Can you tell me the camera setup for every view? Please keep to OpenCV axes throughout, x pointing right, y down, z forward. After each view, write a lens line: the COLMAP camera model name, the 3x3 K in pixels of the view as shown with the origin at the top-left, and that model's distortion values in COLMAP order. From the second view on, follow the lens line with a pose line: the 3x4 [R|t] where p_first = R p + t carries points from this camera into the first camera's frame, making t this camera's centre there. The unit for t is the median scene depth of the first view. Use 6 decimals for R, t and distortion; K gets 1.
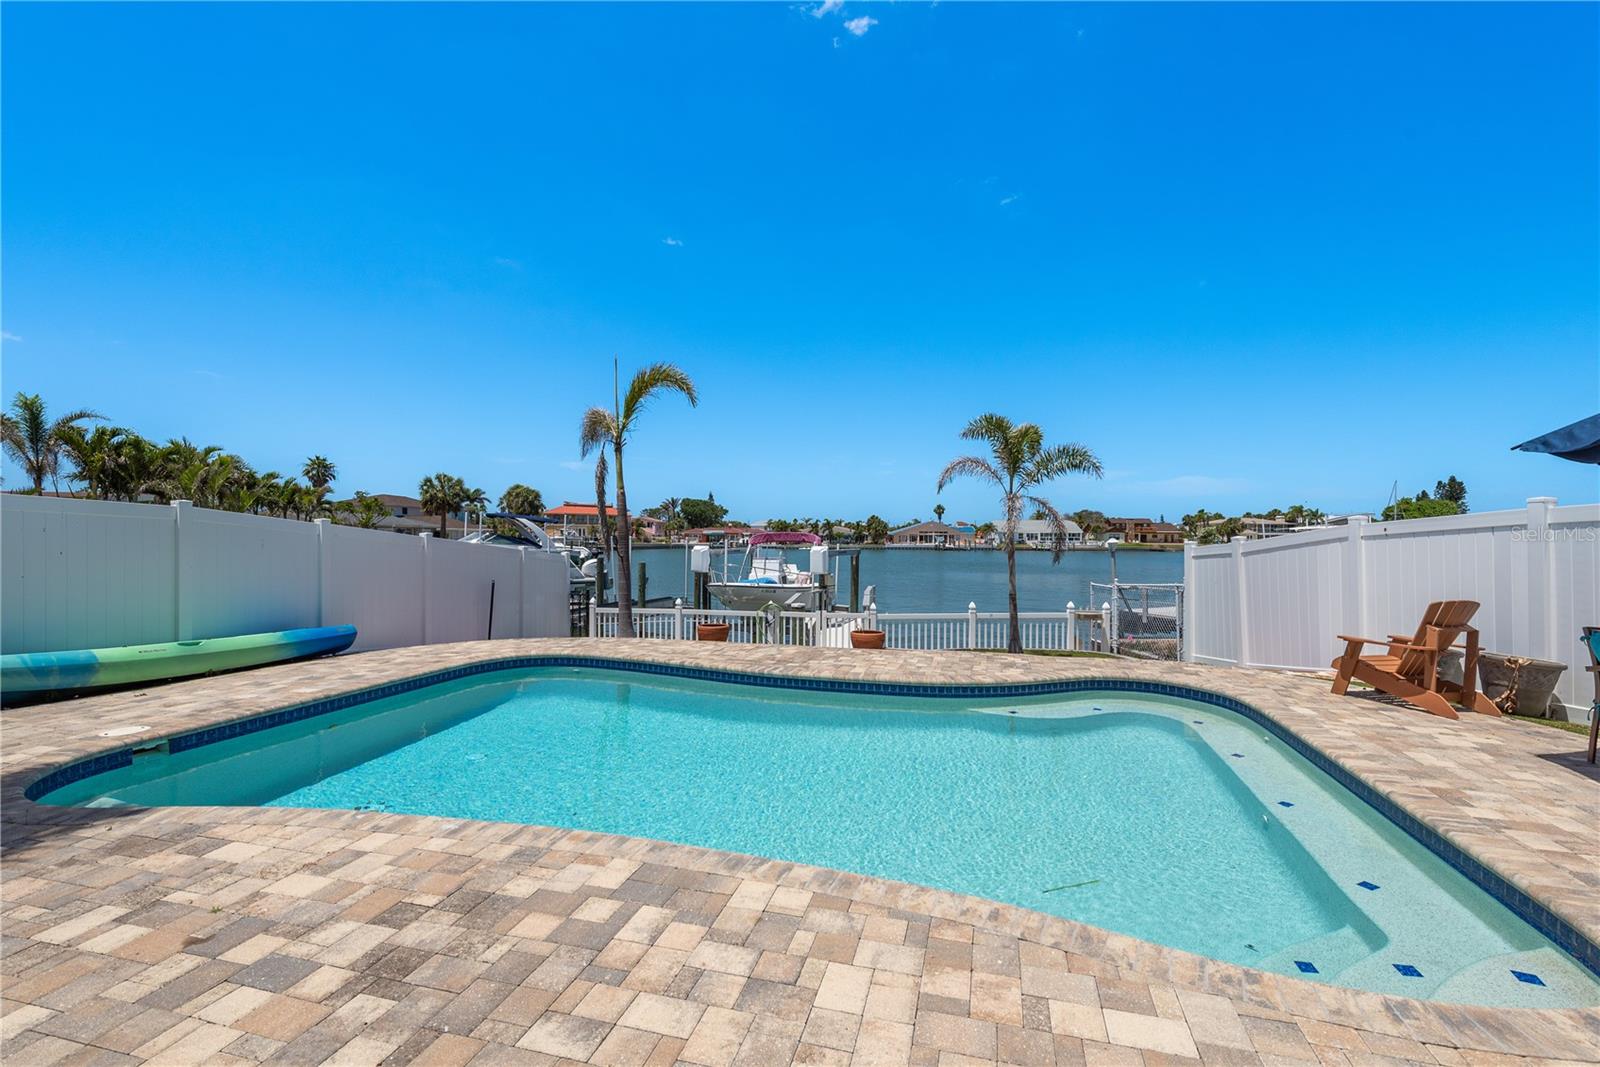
lens RADIAL K [[706.5, 0, 800.0], [0, 706.5, 533.5], [0, 0, 1]] dist [0.022366, -0.009094]
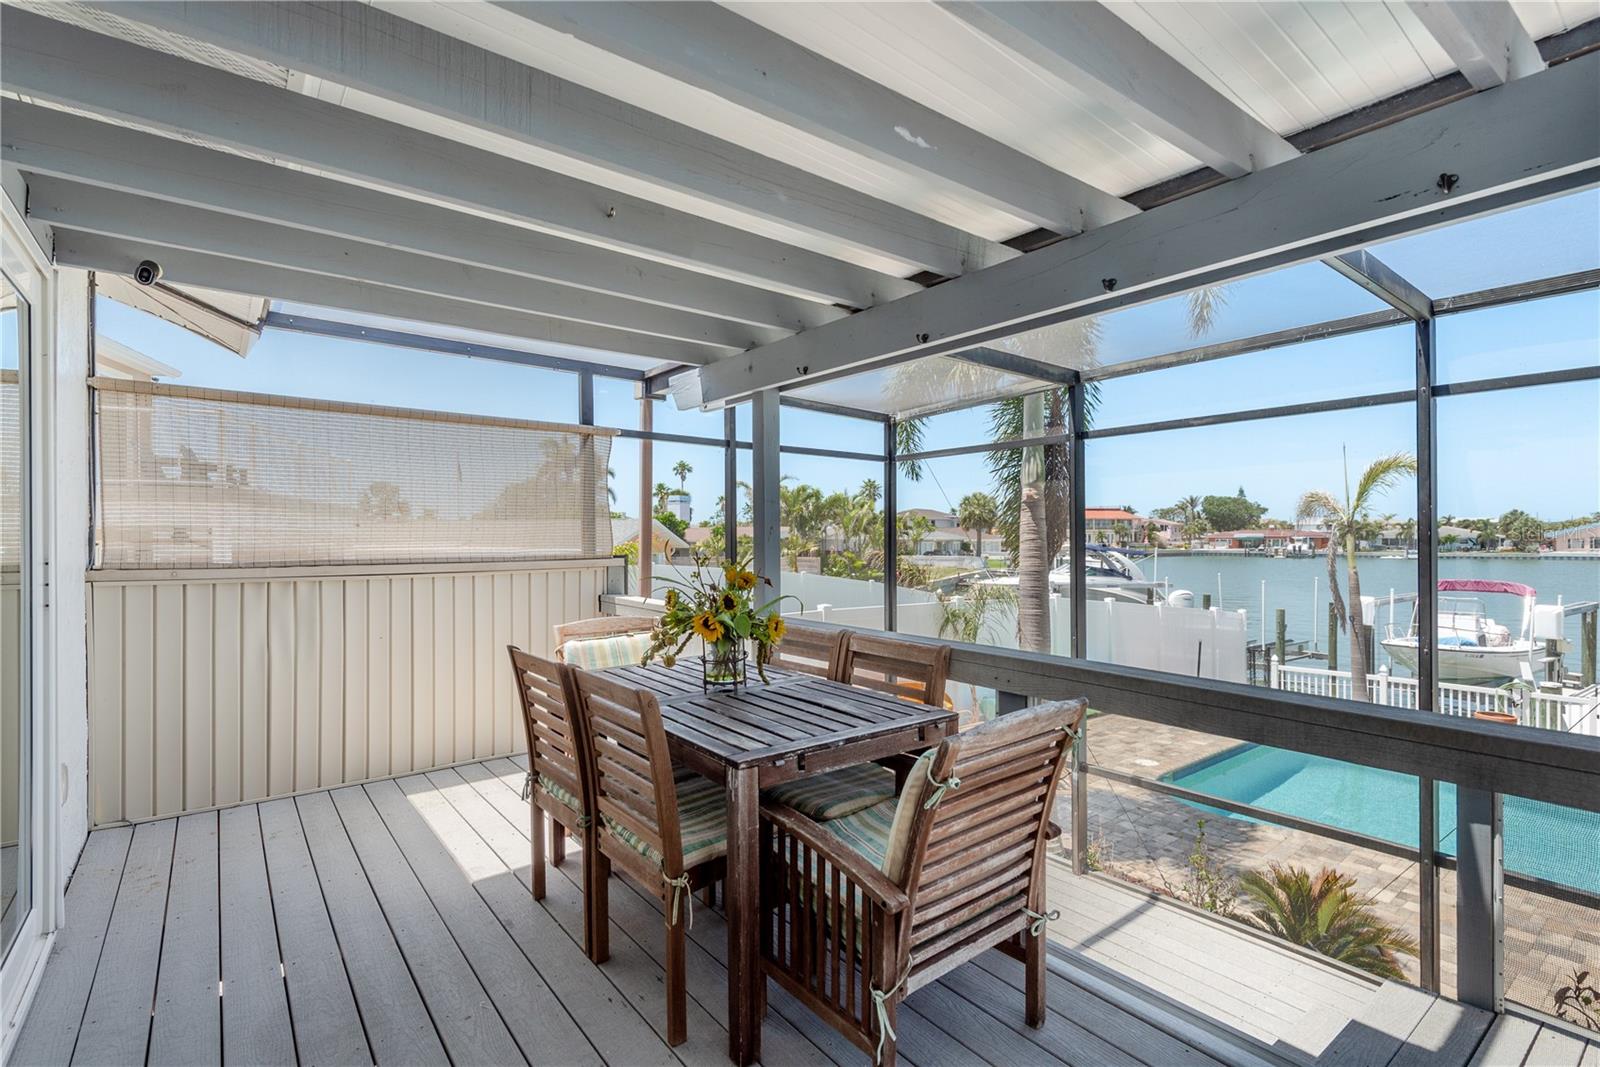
lens RADIAL K [[753.5, 0, 798.6], [0, 753.5, 539.2], [0, 0, 1]] dist [0.020141, -0.009645]
pose [[0.801819, -0.004457, -0.597551, -0.198647], [0.009284, 0.999944, 0.004999, -0.099953], [0.597495, -0.009556, 0.801815, -0.342945]]
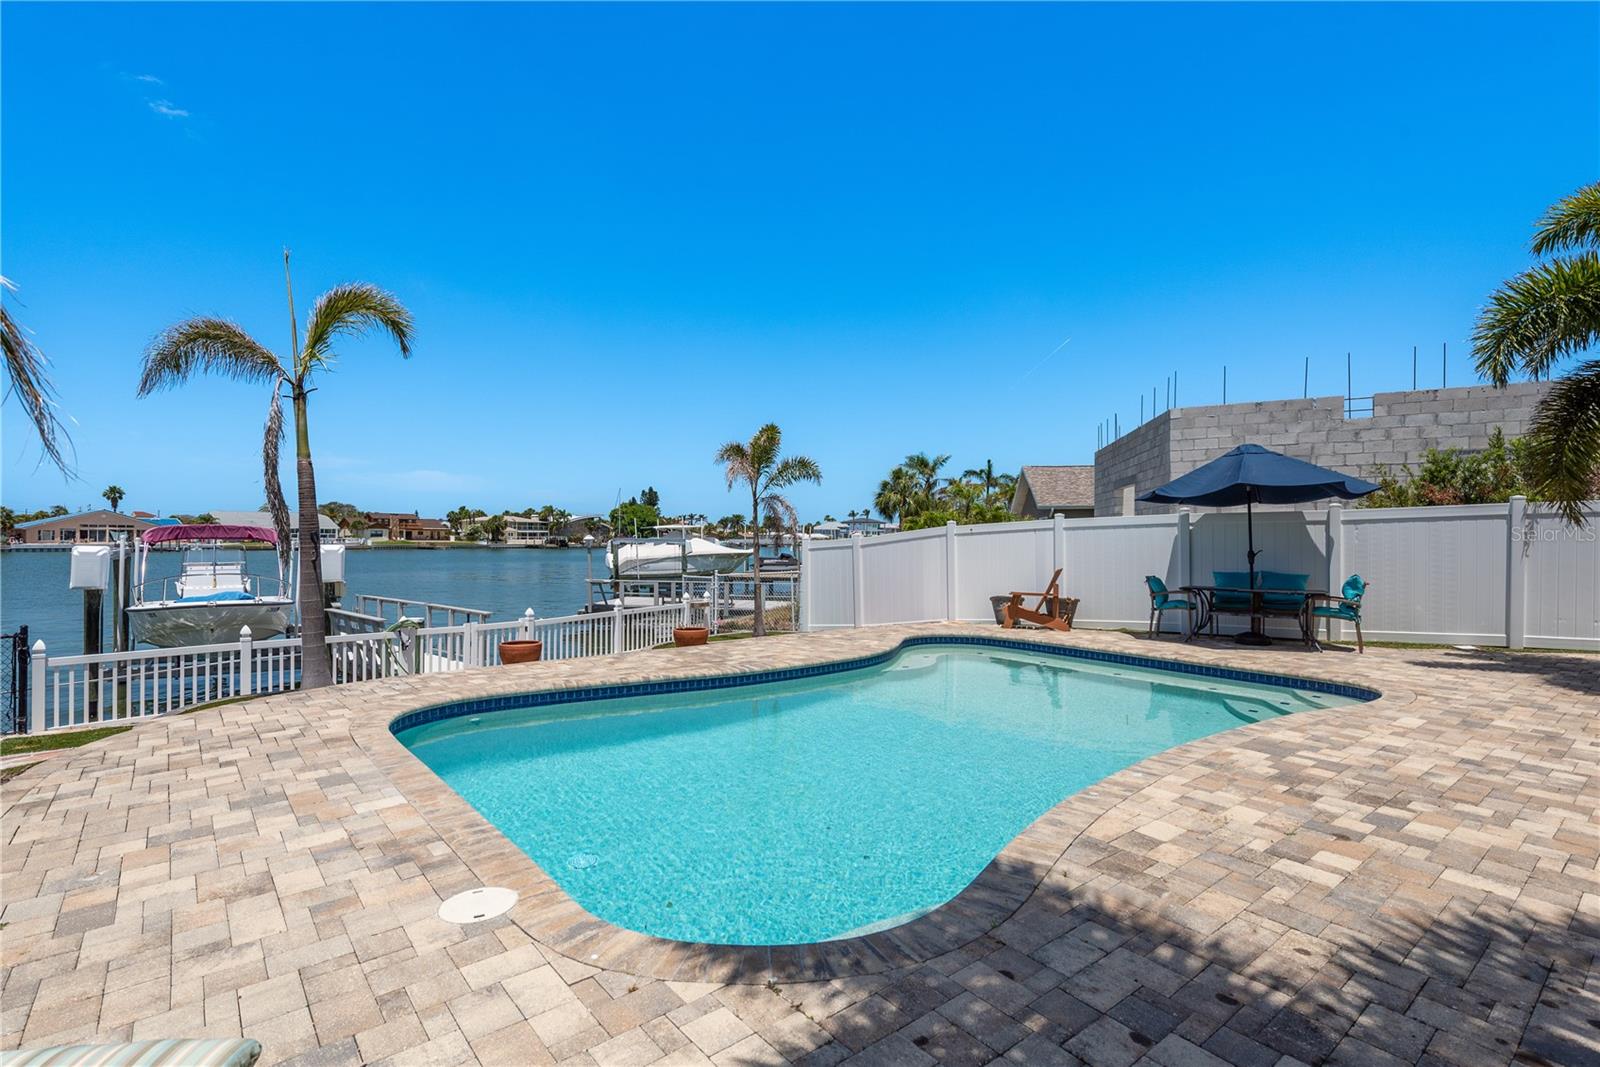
lens RADIAL K [[753.5, 0, 798.6], [0, 753.5, 539.2], [0, 0, 1]] dist [0.020141, -0.009645]
pose [[0.573385, -0.001888, 0.819284, -0.469952], [-0.007707, 0.999941, 0.007699, 0.002965], [-0.819250, -0.010728, 0.573337, 0.187954]]
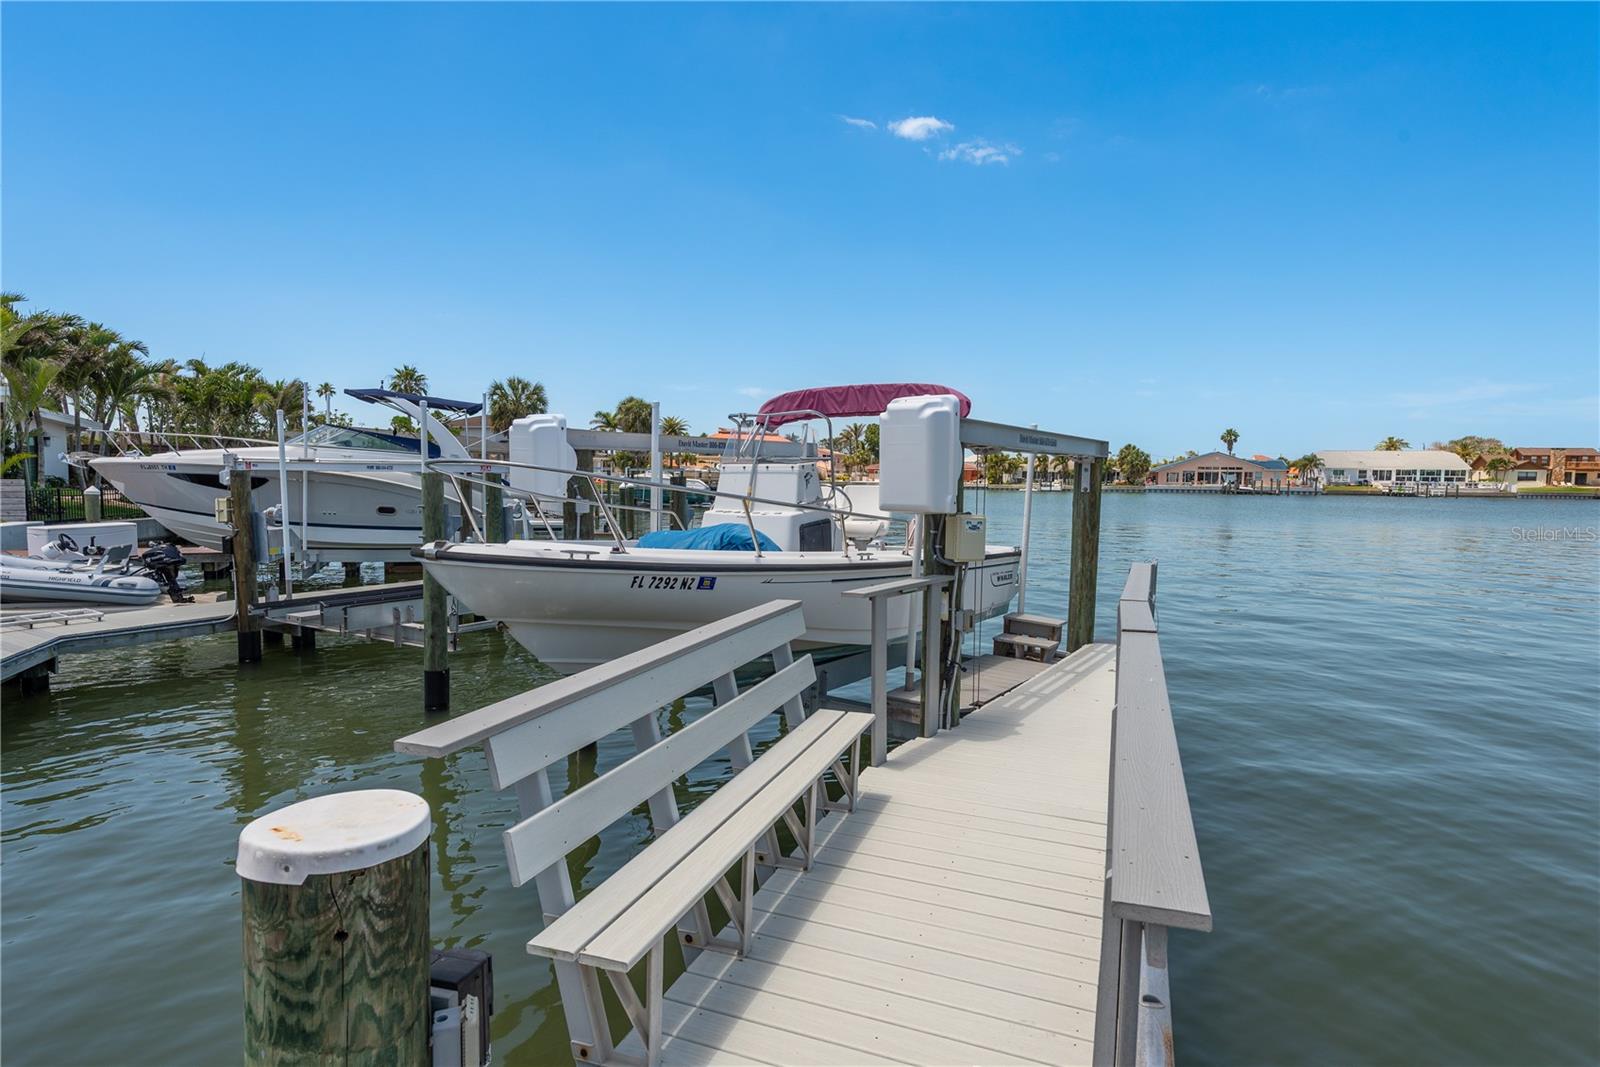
lens RADIAL K [[853.8, 0, 794.8], [0, 853.8, 542.5], [0, 0, 1]] dist [0.003436, -0.001398]
pose [[0.964758, 0.026749, -0.261776, 0.084824], [-0.005398, 0.996622, 0.081943, 0.060136], [0.263083, -0.077642, 0.961644, 0.970882]]
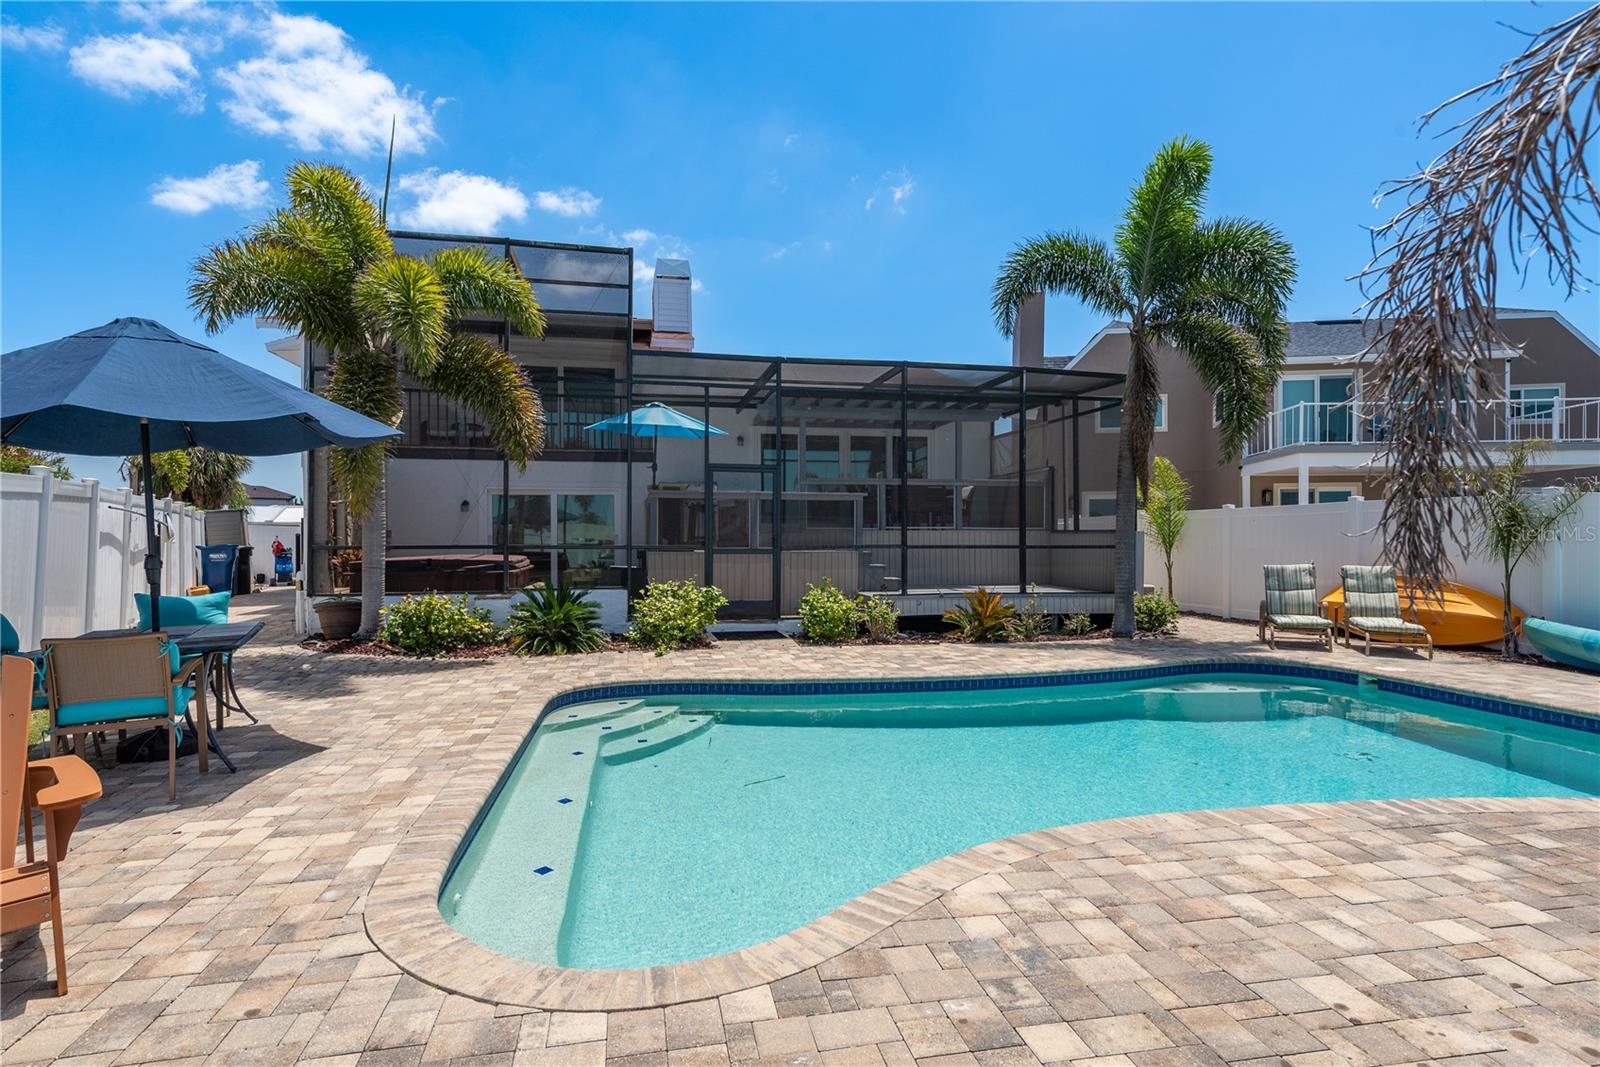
lens RADIAL K [[822.9, 0, 800.0], [0, 822.9, 533.5], [0, 0, 1]] dist [0.001293, -0.000599]
pose [[-0.897898, -0.007554, -0.440138, 0.301055], [-0.000861, 0.999881, -0.015405, 0.013611], [0.440202, -0.013453, -0.897798, 0.727456]]
